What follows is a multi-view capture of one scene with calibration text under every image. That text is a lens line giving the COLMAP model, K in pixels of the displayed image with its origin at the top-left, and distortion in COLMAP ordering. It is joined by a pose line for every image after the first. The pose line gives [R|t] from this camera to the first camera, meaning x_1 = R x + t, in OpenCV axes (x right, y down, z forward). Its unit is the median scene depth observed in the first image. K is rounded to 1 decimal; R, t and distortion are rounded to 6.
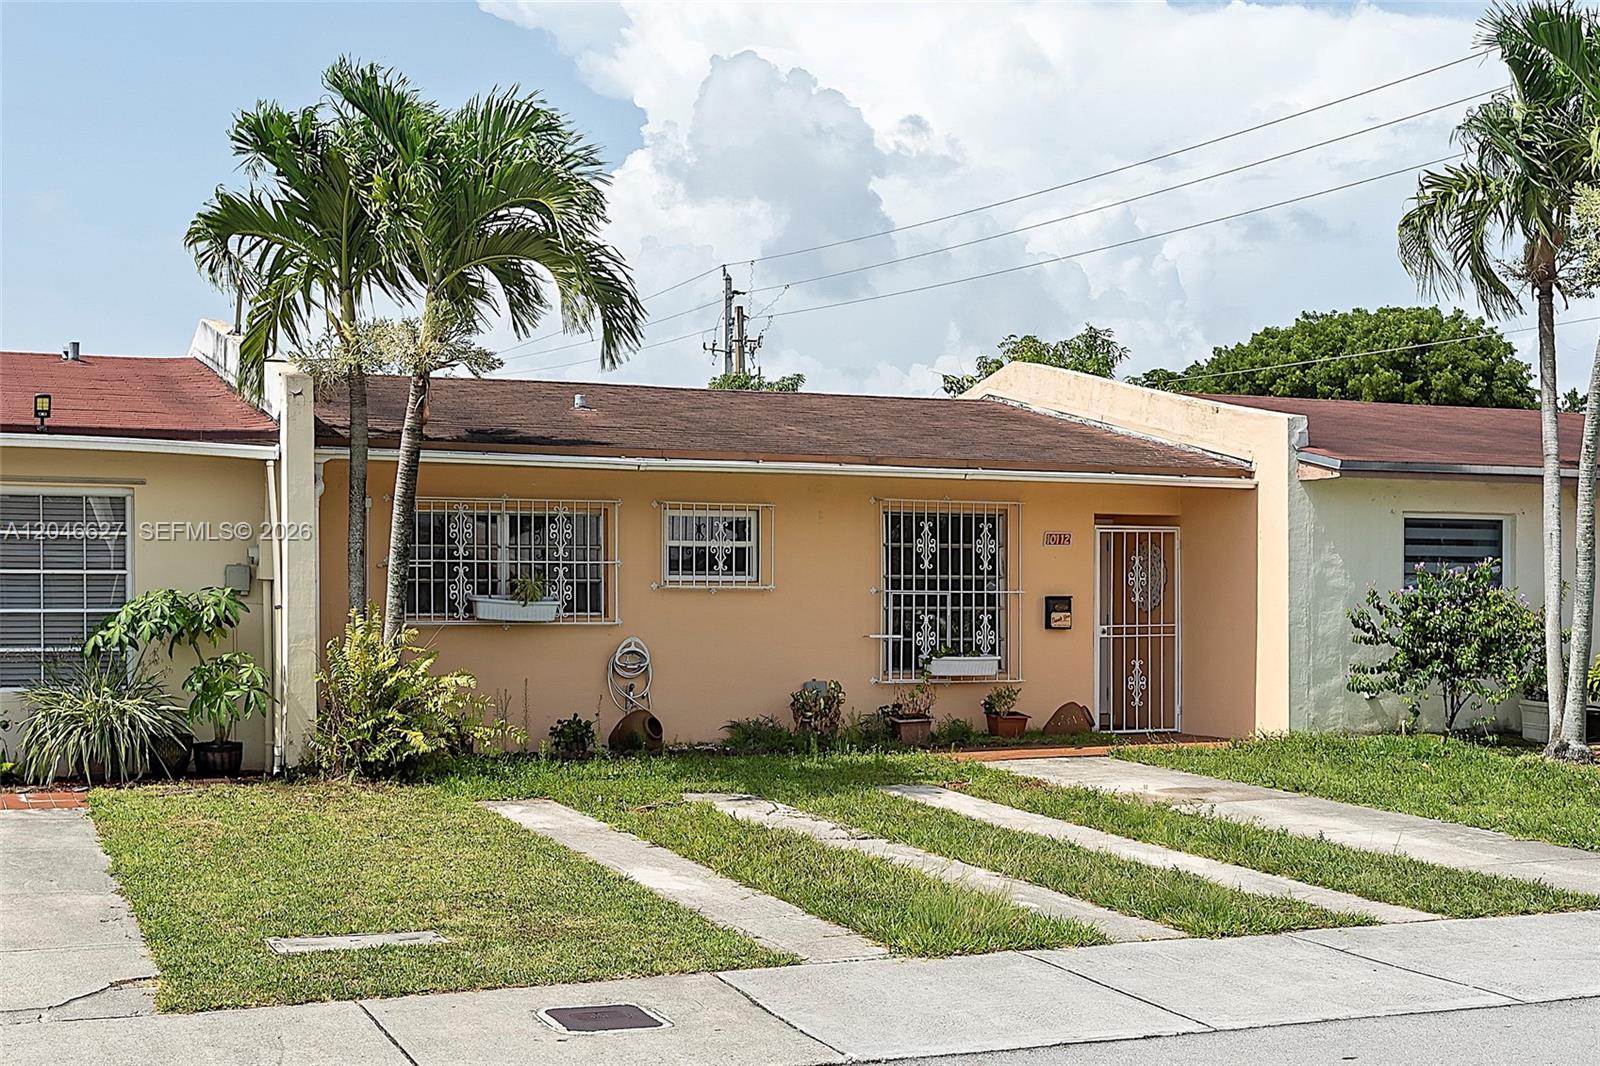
lens RADIAL K [[2086.4, 0, 804.7], [0, 2086.4, 591.3], [0, 0, 1]] dist [0.008261, 0.037553]
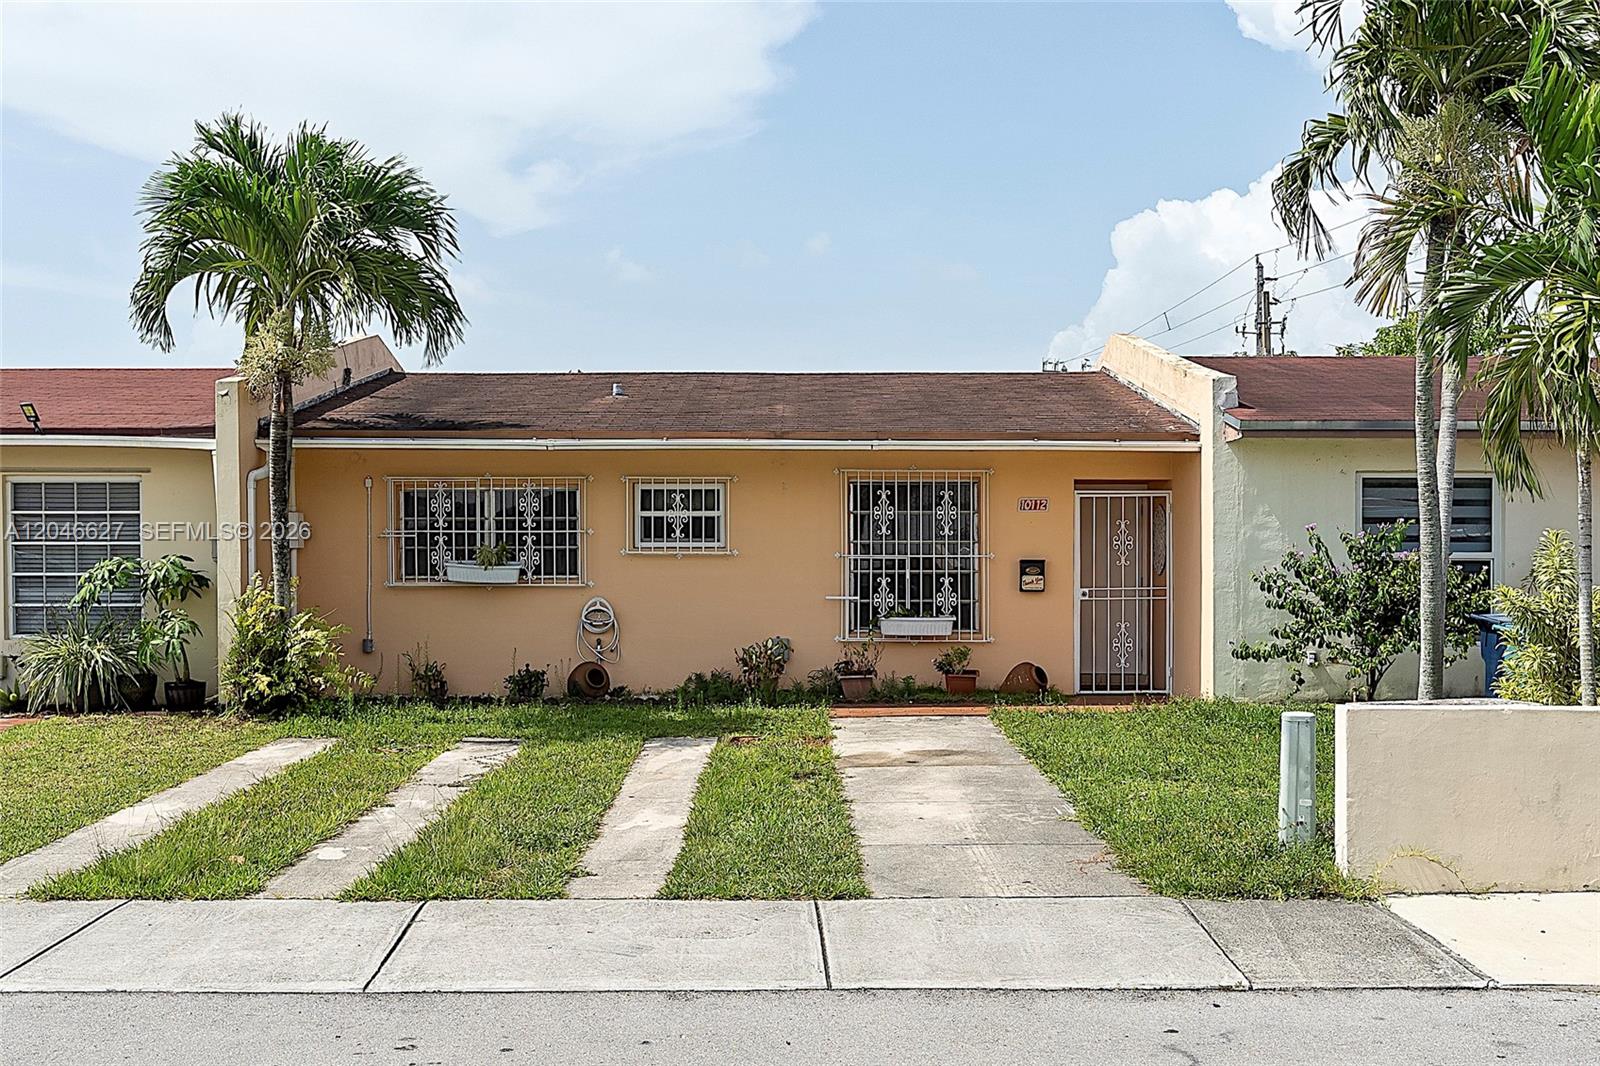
lens RADIAL K [[1774.2, 0, 788.0], [0, 1774.2, 579.3], [0, 0, 1]] dist [0.001967, 0.012748]
pose [[0.920036, 0.002676, -0.391825, 0.372029], [0.003620, 0.999876, 0.015327, -0.002004], [0.391818, -0.015520, 0.919912, 0.148216]]
